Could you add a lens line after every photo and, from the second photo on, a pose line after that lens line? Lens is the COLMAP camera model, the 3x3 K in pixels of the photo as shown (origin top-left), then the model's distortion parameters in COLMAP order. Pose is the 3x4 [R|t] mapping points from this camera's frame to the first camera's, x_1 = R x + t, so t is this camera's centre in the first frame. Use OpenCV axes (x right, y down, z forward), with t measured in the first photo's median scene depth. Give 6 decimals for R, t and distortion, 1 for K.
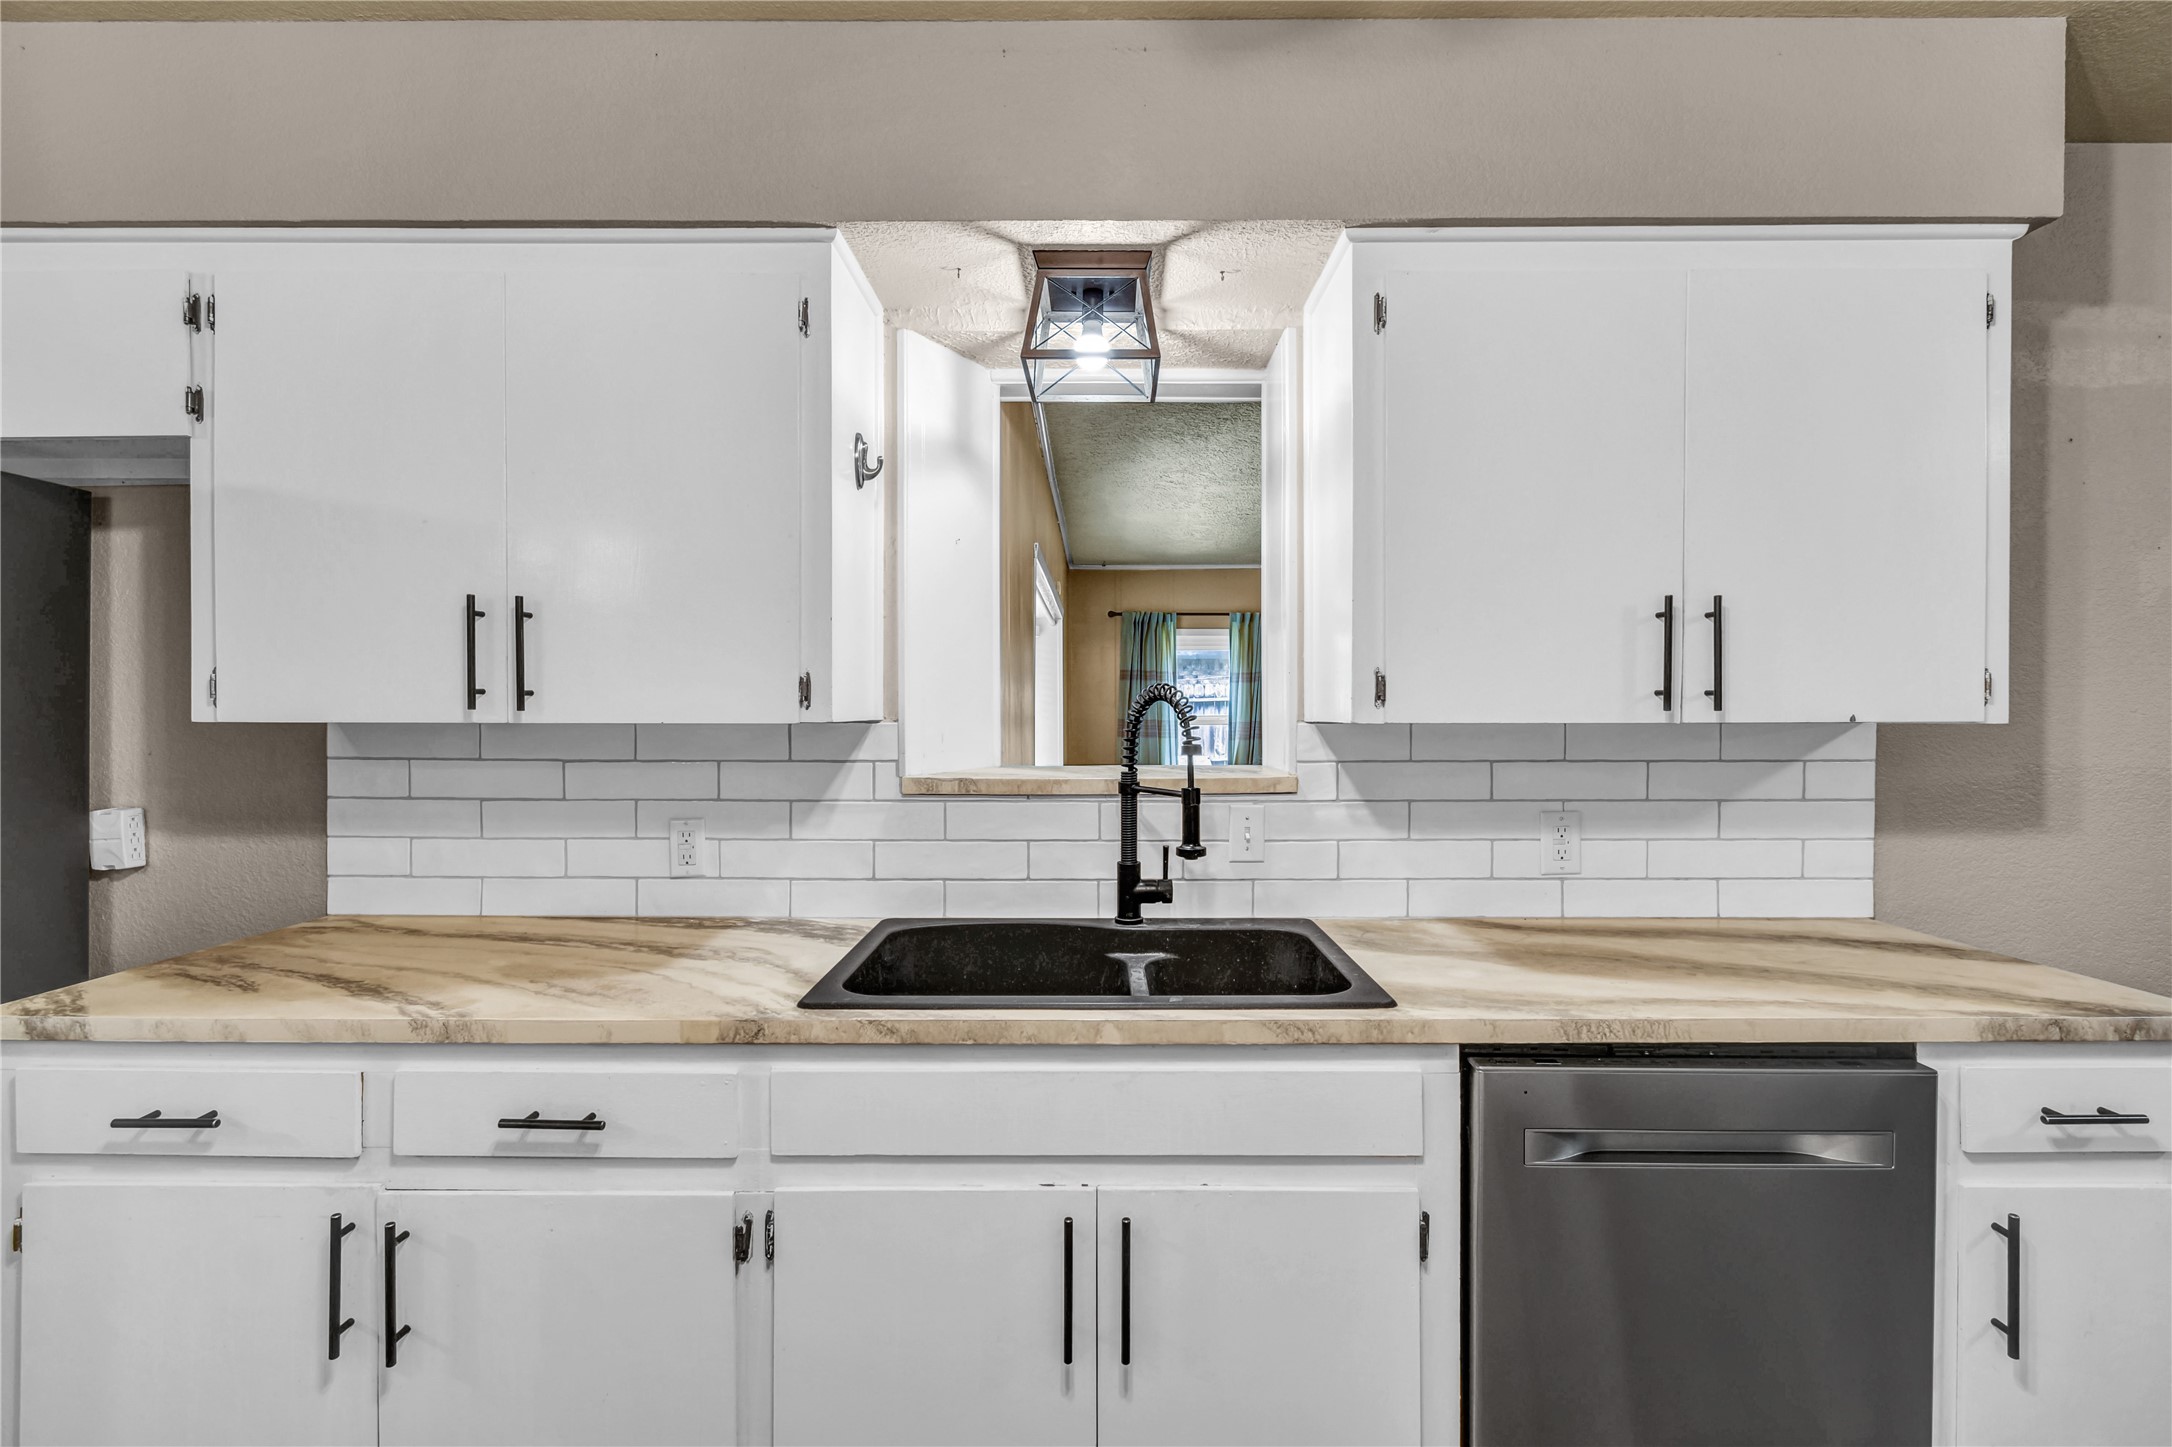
lens RADIAL K [[1029.1, 0, 1085.3], [0, 1029.1, 762.7], [0, 0, 1]] dist [-0.004438, 0.000358]
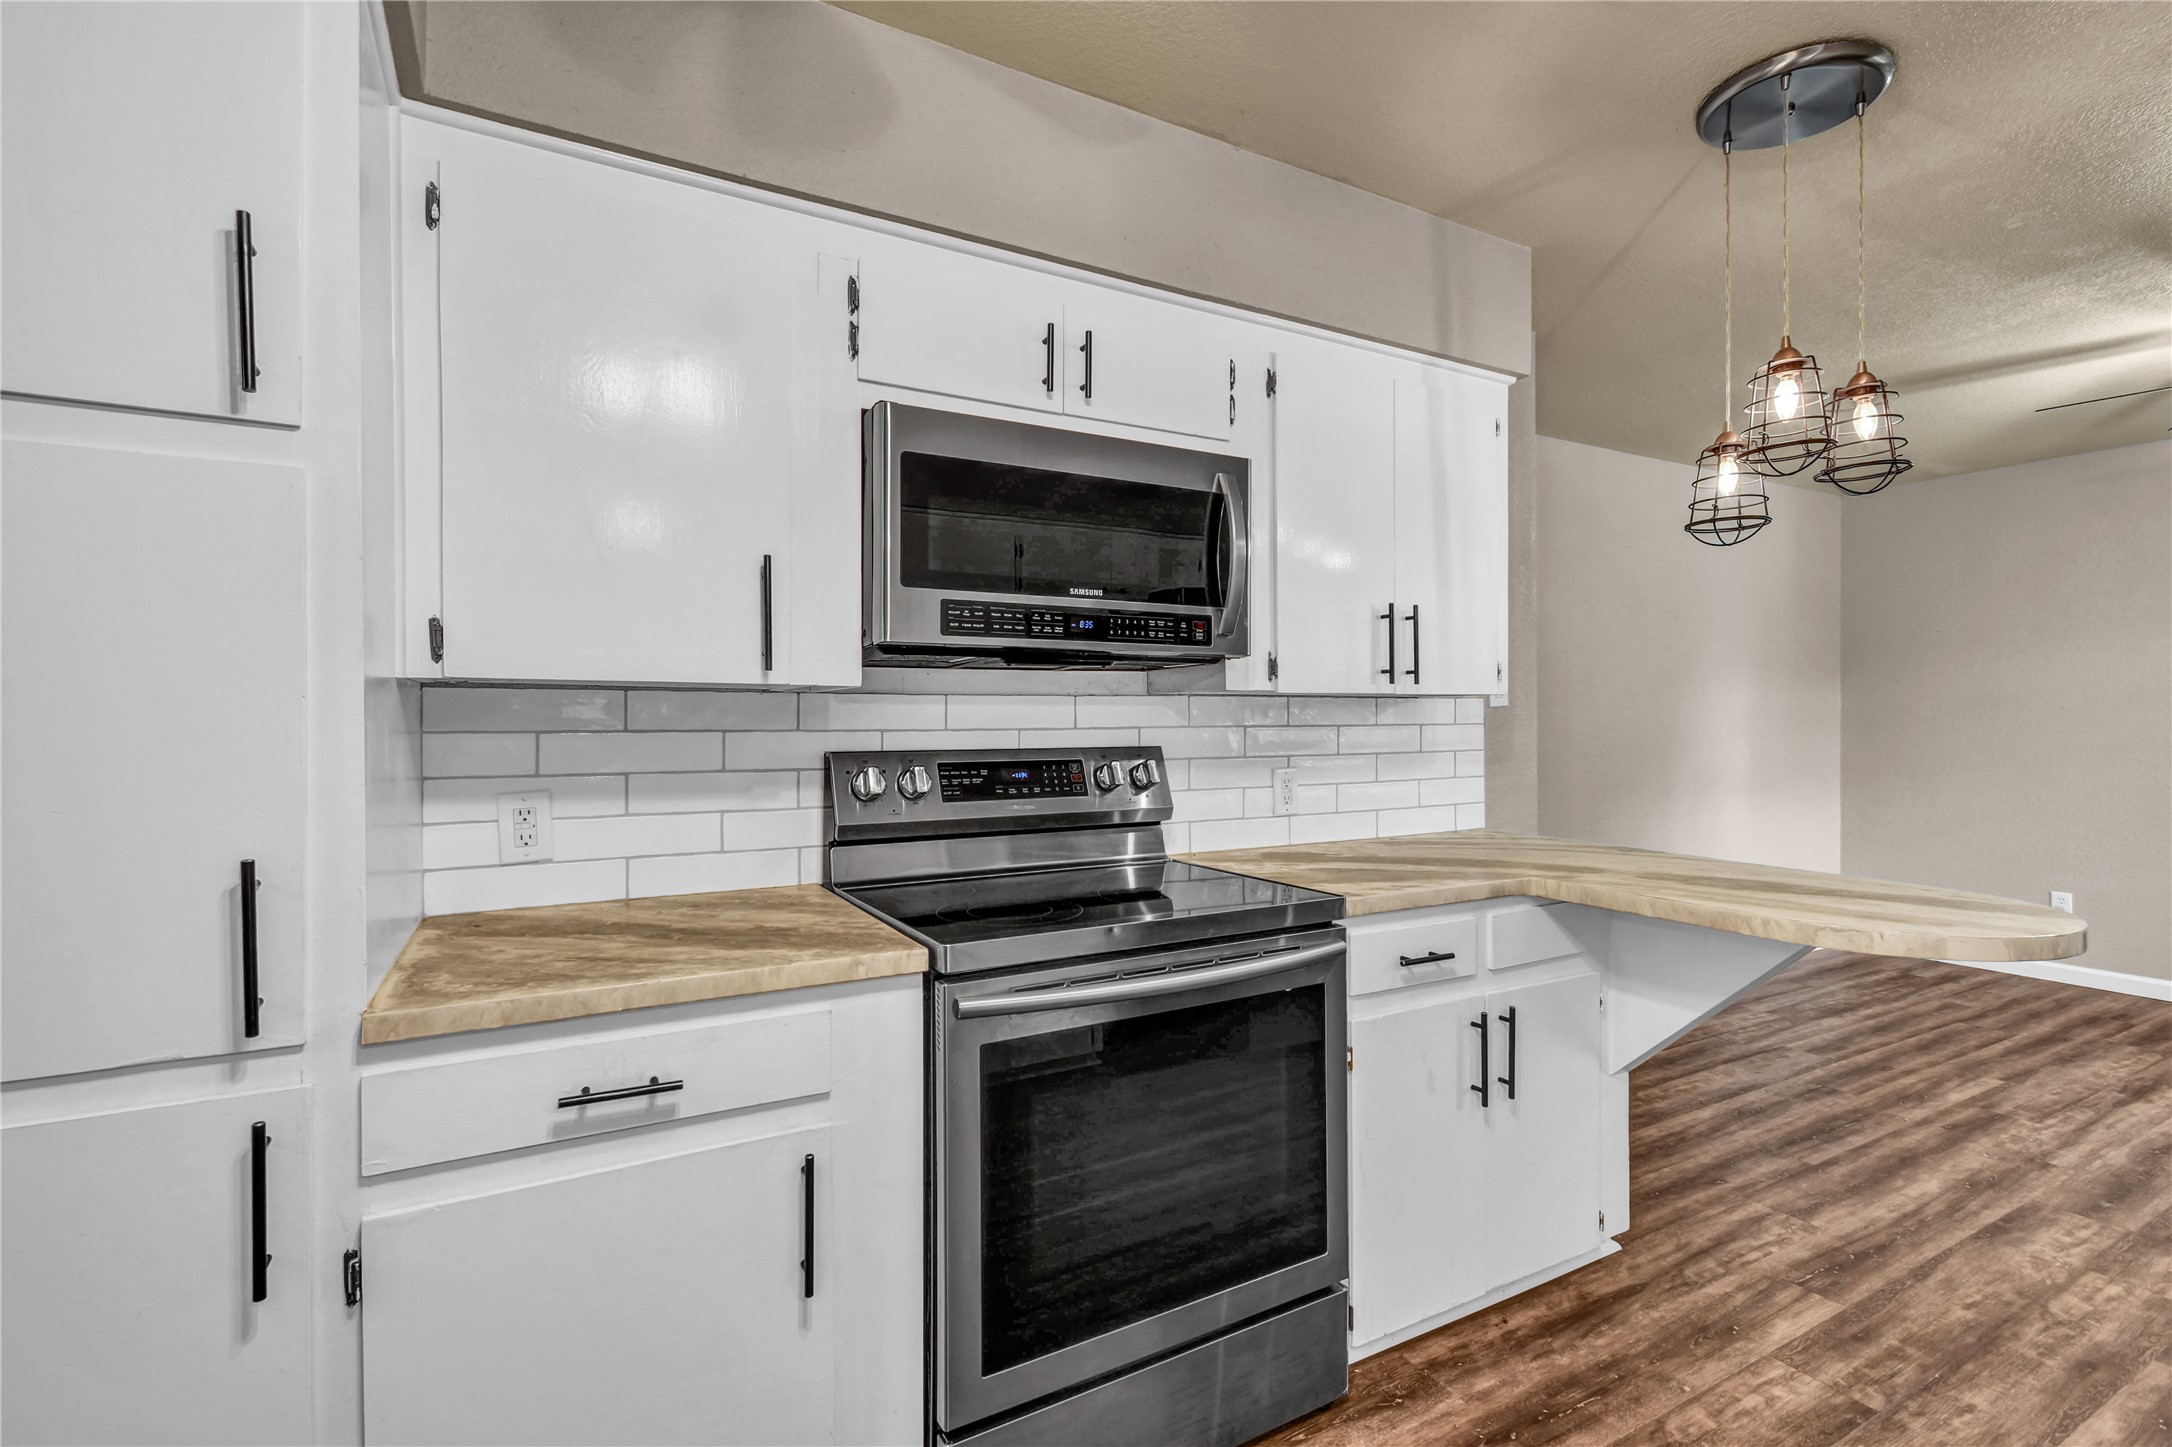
lens RADIAL K [[967.0, 0, 1077.2], [0, 967.0, 717.7], [0, 0, 1]] dist [0.008716, -0.004747]
pose [[0.883956, 0.002297, 0.467564, -0.460692], [-0.002393, 0.999997, -0.000389, -0.000530], [-0.467564, -0.000775, 0.883959, 0.000441]]
